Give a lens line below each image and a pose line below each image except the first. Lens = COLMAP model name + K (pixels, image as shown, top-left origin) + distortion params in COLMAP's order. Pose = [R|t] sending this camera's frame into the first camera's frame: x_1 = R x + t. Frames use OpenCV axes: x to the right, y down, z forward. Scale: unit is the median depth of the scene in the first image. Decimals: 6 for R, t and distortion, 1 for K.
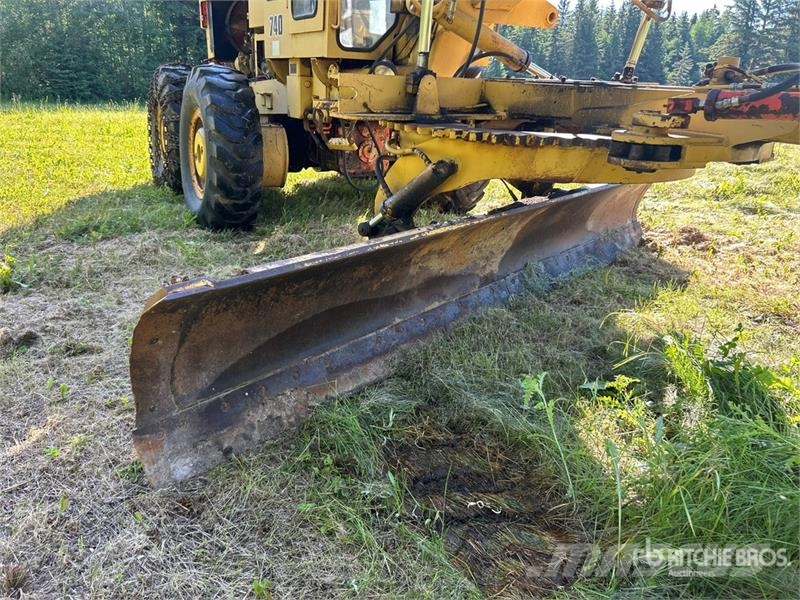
lens RADIAL K [[605.3, 0, 395.7], [0, 605.3, 297.3], [0, 0, 1]] dist [0.055489, -0.064334]
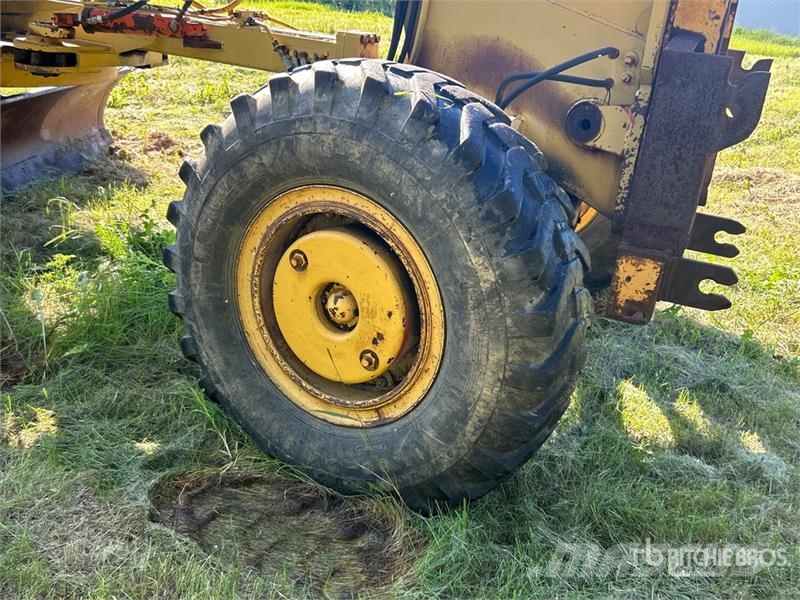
lens RADIAL K [[838.6, 0, 401.4], [0, 838.6, 316.2], [0, 0, 1]] dist [0.001258, 0.003494]
pose [[0.807046, -0.176166, 0.563597, -0.015577], [0.132308, 0.984141, 0.118159, 0.084751], [-0.575475, -0.020791, 0.817555, -0.410696]]
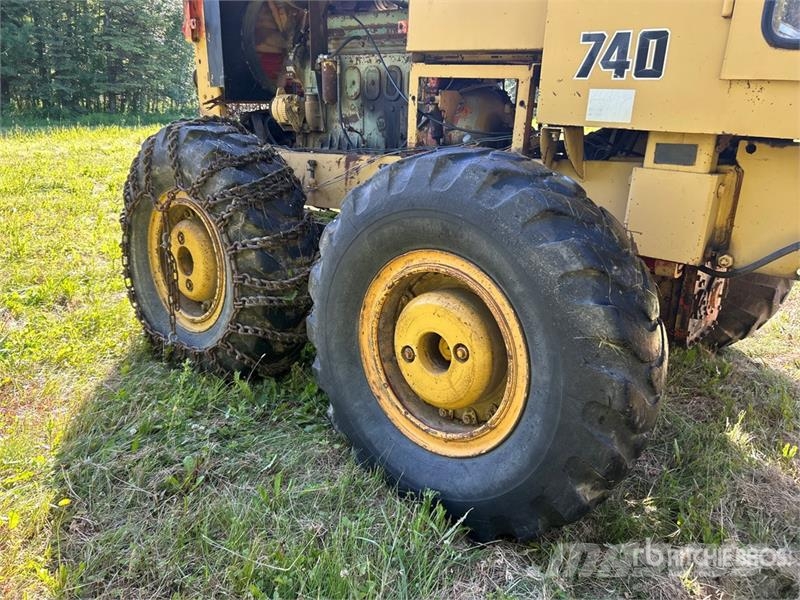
lens RADIAL K [[605.3, 0, 395.7], [0, 605.3, 297.3], [0, 0, 1]] dist [0.055489, -0.064334]
pose [[0.942712, -0.113014, 0.313882, -0.602308], [0.114756, 0.993309, 0.012985, -0.356760], [-0.313250, 0.023778, 0.949373, 0.766639]]
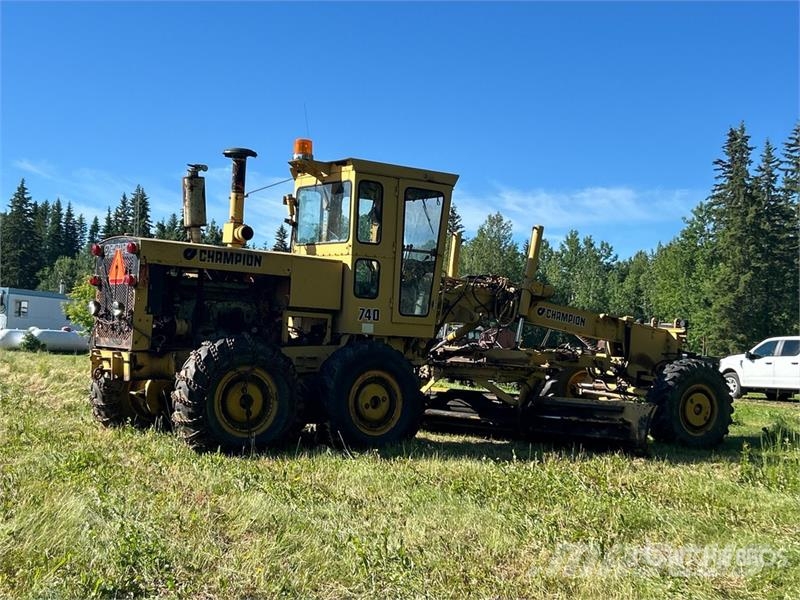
lens RADIAL K [[1102.6, 0, 400.0], [0, 1102.6, 300.0], [0, 0, 1]] dist [0.132570, -0.021572]
pose [[-0.108549, -0.005725, 0.994075, -3.528017], [0.281228, 0.958957, 0.036232, -0.669690], [-0.953482, 0.283494, -0.102484, 1.443654]]
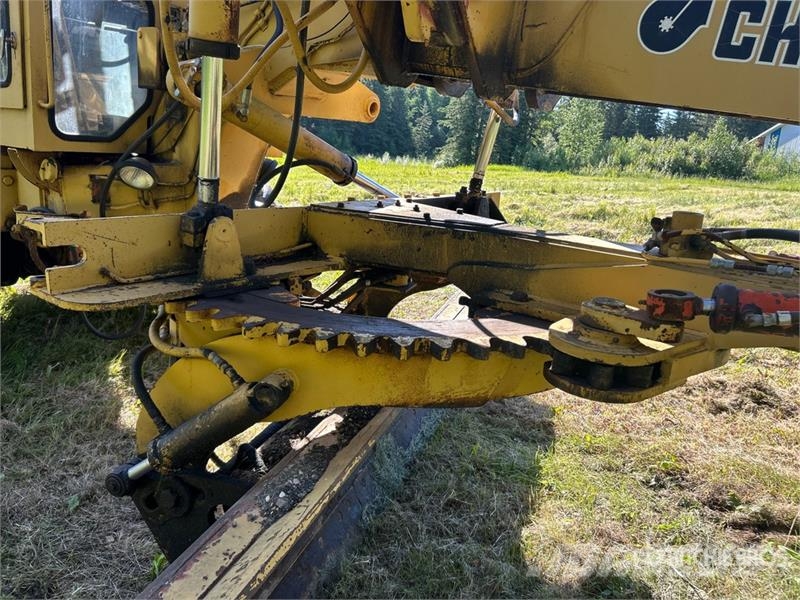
lens RADIAL K [[605.3, 0, 395.7], [0, 605.3, 297.3], [0, 0, 1]] dist [0.055489, -0.064334]
pose [[0.930216, -0.070974, 0.360084, -0.004498], [0.095717, 0.994084, -0.051331, -0.179368], [-0.354310, 0.082215, 0.931507, 0.299637]]
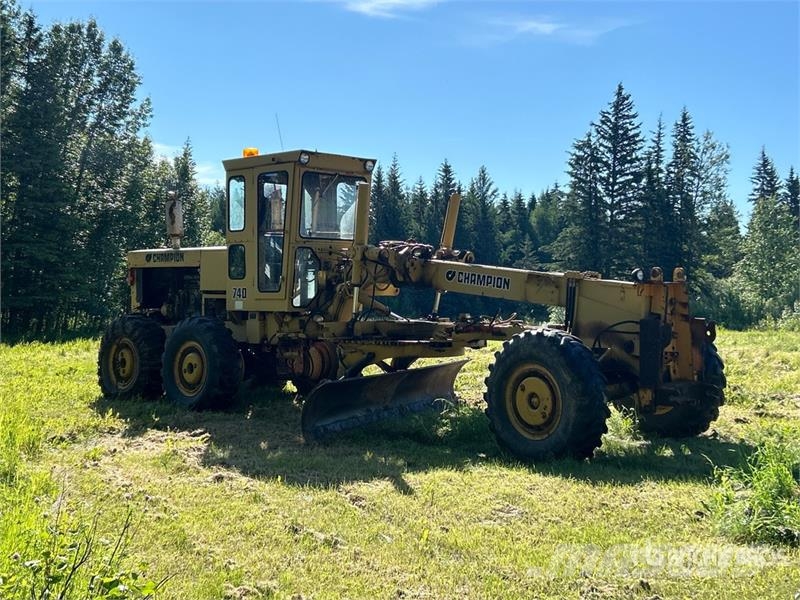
lens RADIAL K [[1102.6, 0, 400.0], [0, 1102.6, 300.0], [0, 0, 1]] dist [0.132570, -0.021572]
pose [[0.957999, -0.035879, 0.284518, -0.781118], [0.126338, 0.943476, -0.306417, 0.706338], [-0.257442, 0.329492, 0.908382, -2.340439]]
